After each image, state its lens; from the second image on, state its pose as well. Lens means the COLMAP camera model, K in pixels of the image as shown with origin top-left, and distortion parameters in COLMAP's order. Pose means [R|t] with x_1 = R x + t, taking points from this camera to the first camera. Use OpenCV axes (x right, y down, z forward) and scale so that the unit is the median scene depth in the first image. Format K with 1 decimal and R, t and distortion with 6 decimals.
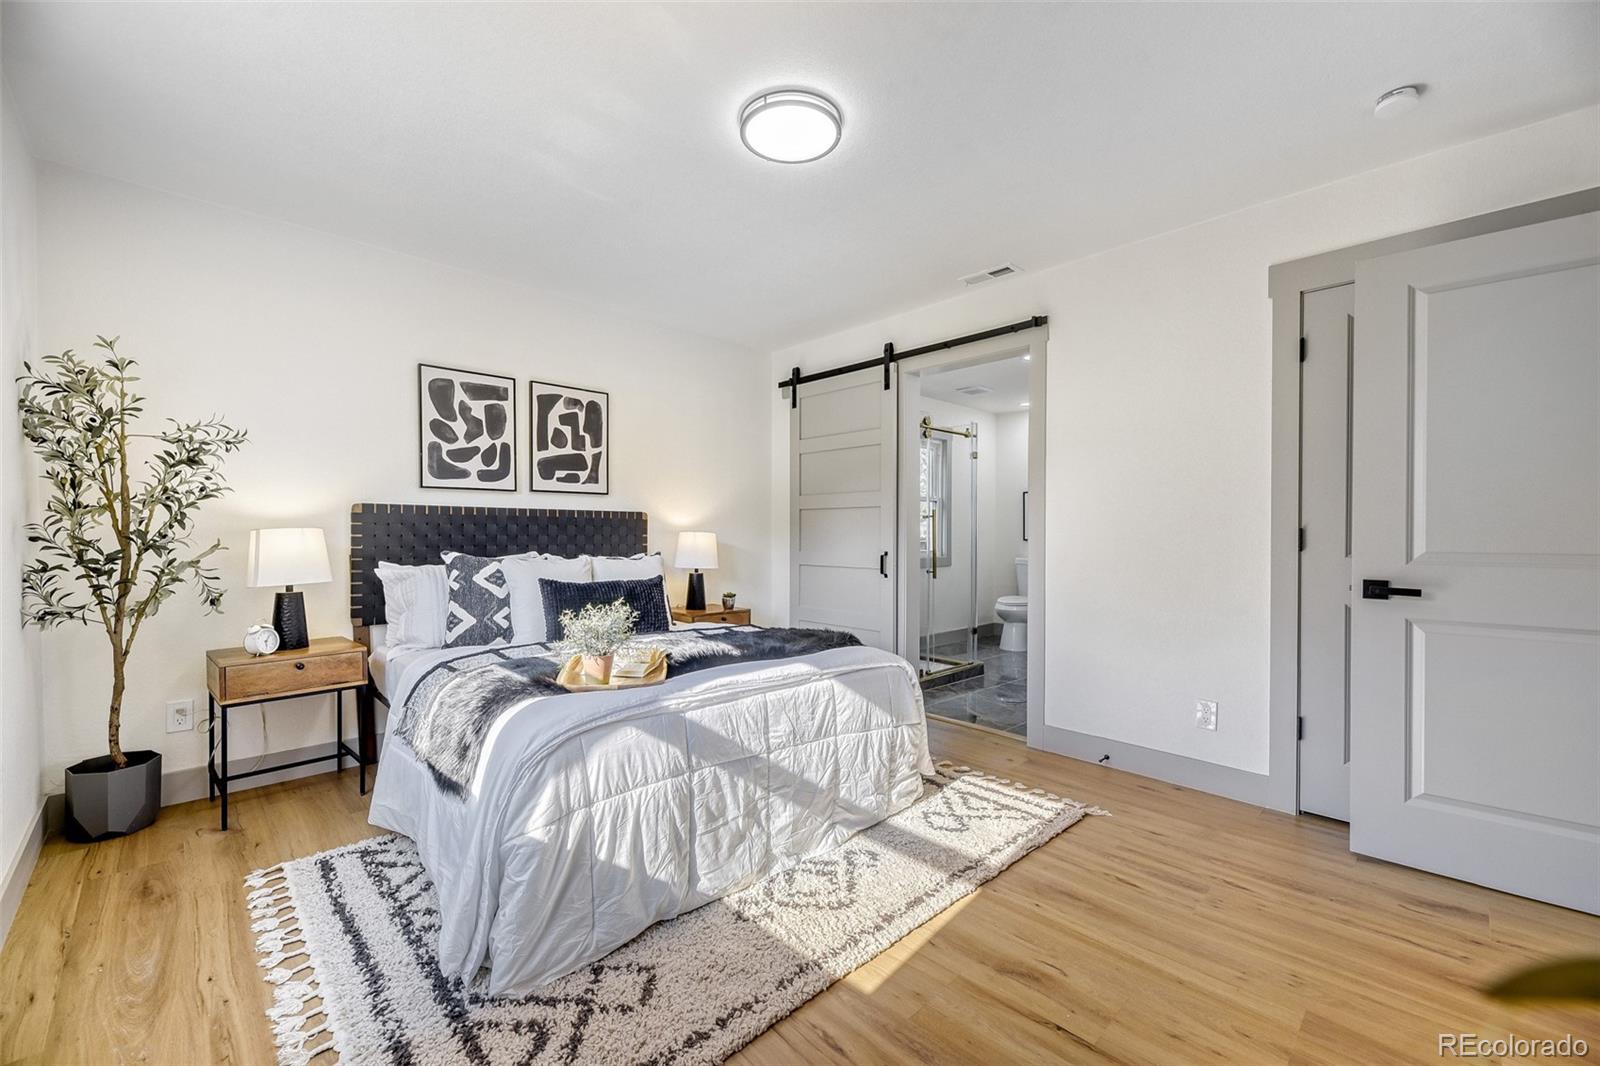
lens RADIAL K [[645.9, 0, 770.8], [0, 645.9, 540.6], [0, 0, 1]] dist [0.012503, -0.004257]
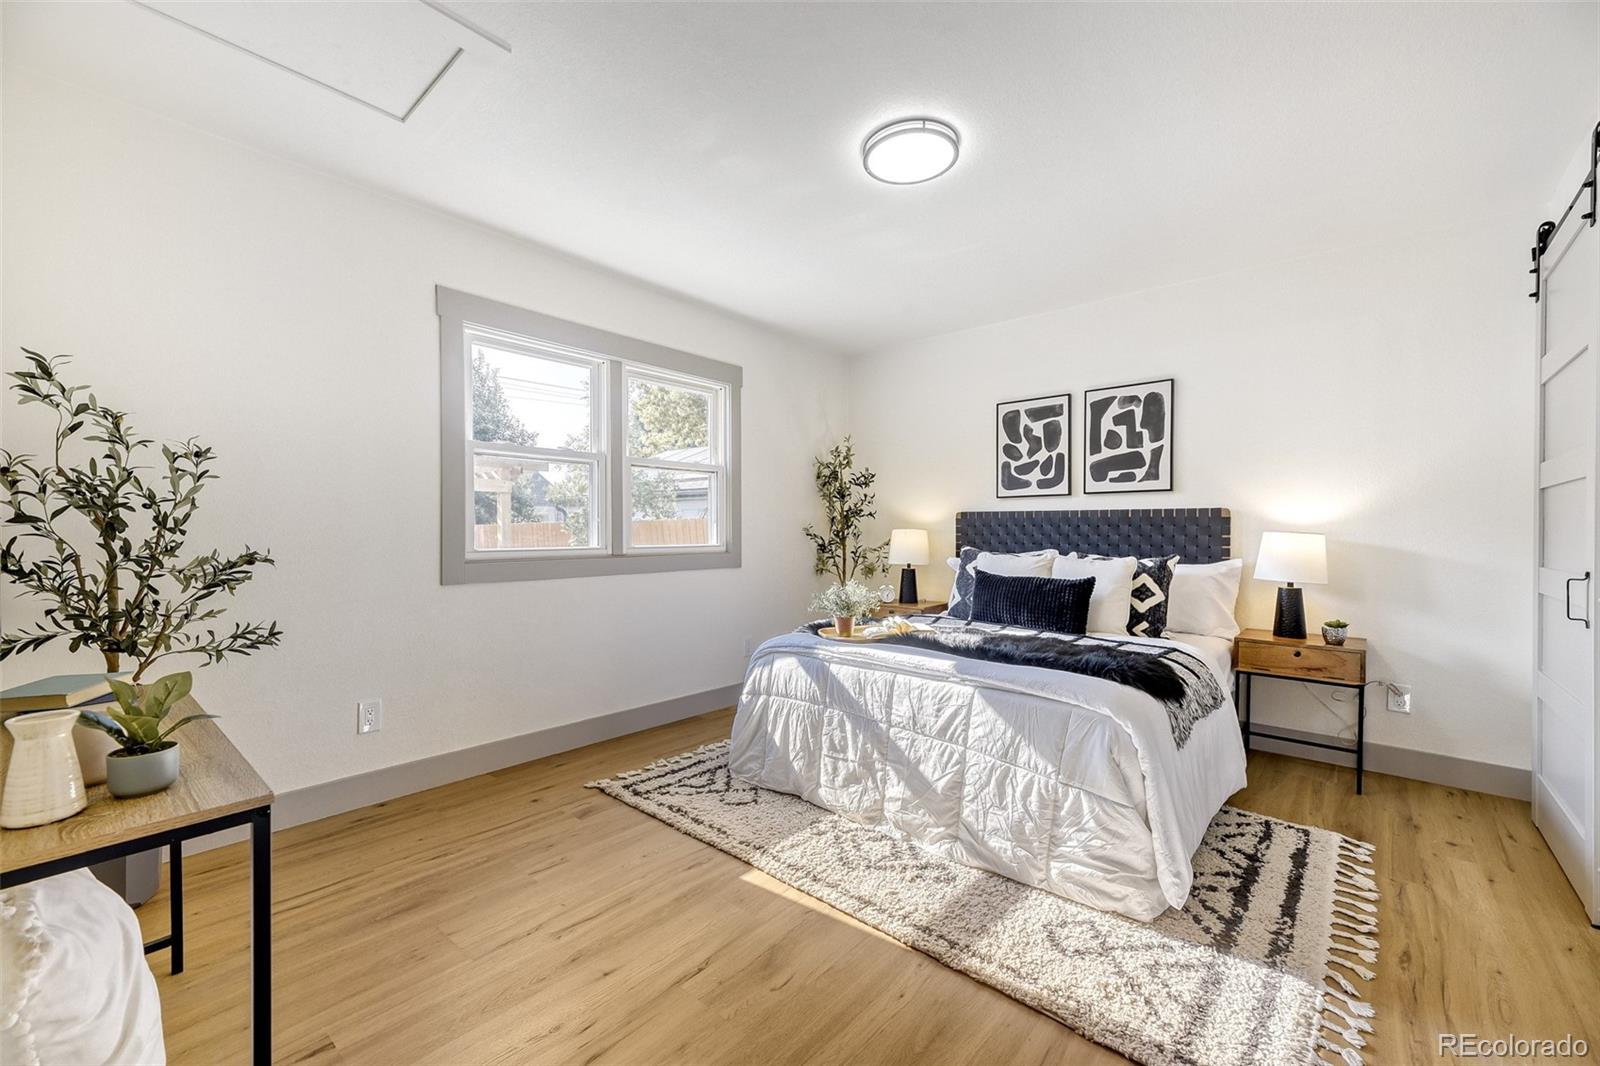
lens RADIAL K [[645.9, 0, 807.0], [0, 645.9, 533.0], [0, 0, 1]] dist [0.012503, -0.004257]
pose [[0.114729, 0.000002, -0.993397, 0.684394], [-0.016332, 0.999865, -0.001884, -0.002341], [0.993263, 0.016440, 0.114713, 0.449608]]
